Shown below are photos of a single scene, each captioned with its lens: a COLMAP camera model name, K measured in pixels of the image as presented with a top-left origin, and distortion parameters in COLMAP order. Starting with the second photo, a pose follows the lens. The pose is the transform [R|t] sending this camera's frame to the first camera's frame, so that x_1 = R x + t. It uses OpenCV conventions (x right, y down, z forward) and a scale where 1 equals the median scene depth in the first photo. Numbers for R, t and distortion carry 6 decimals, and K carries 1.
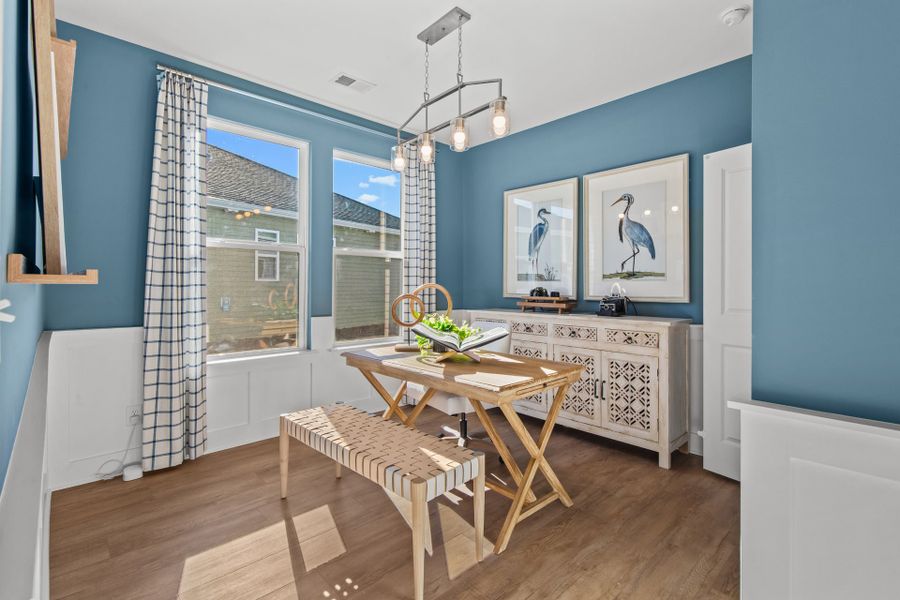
lens RADIAL K [[409.9, 0, 453.0], [0, 409.9, 293.8], [0, 0, 1]] dist [0.003423, 0.000022]
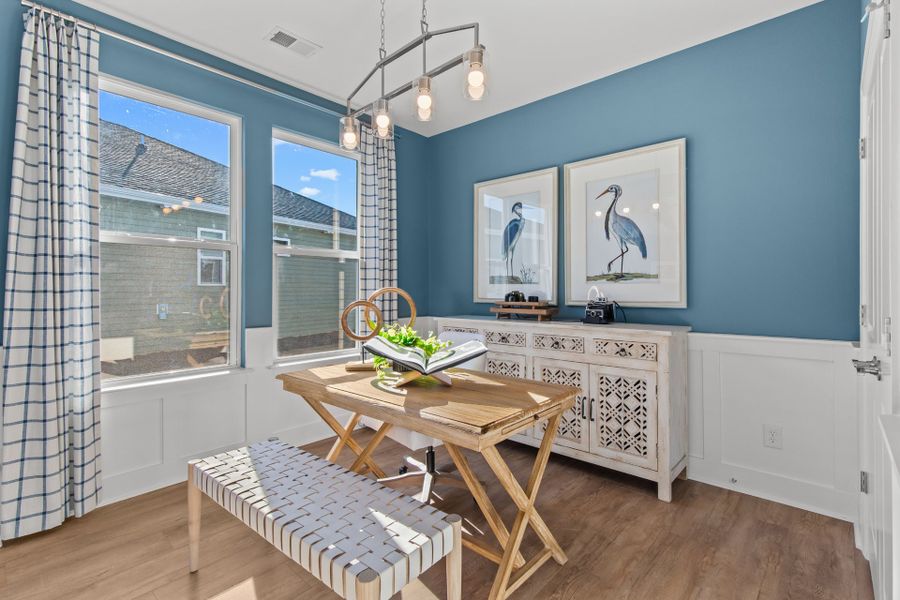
lens RADIAL K [[409.9, 0, 453.0], [0, 409.9, 293.8], [0, 0, 1]] dist [0.003423, 0.000022]
pose [[0.996183, -0.005284, 0.087125, 0.000195], [0.006086, 0.999941, -0.008946, -0.003937], [-0.087073, 0.009442, 0.996157, 0.170163]]
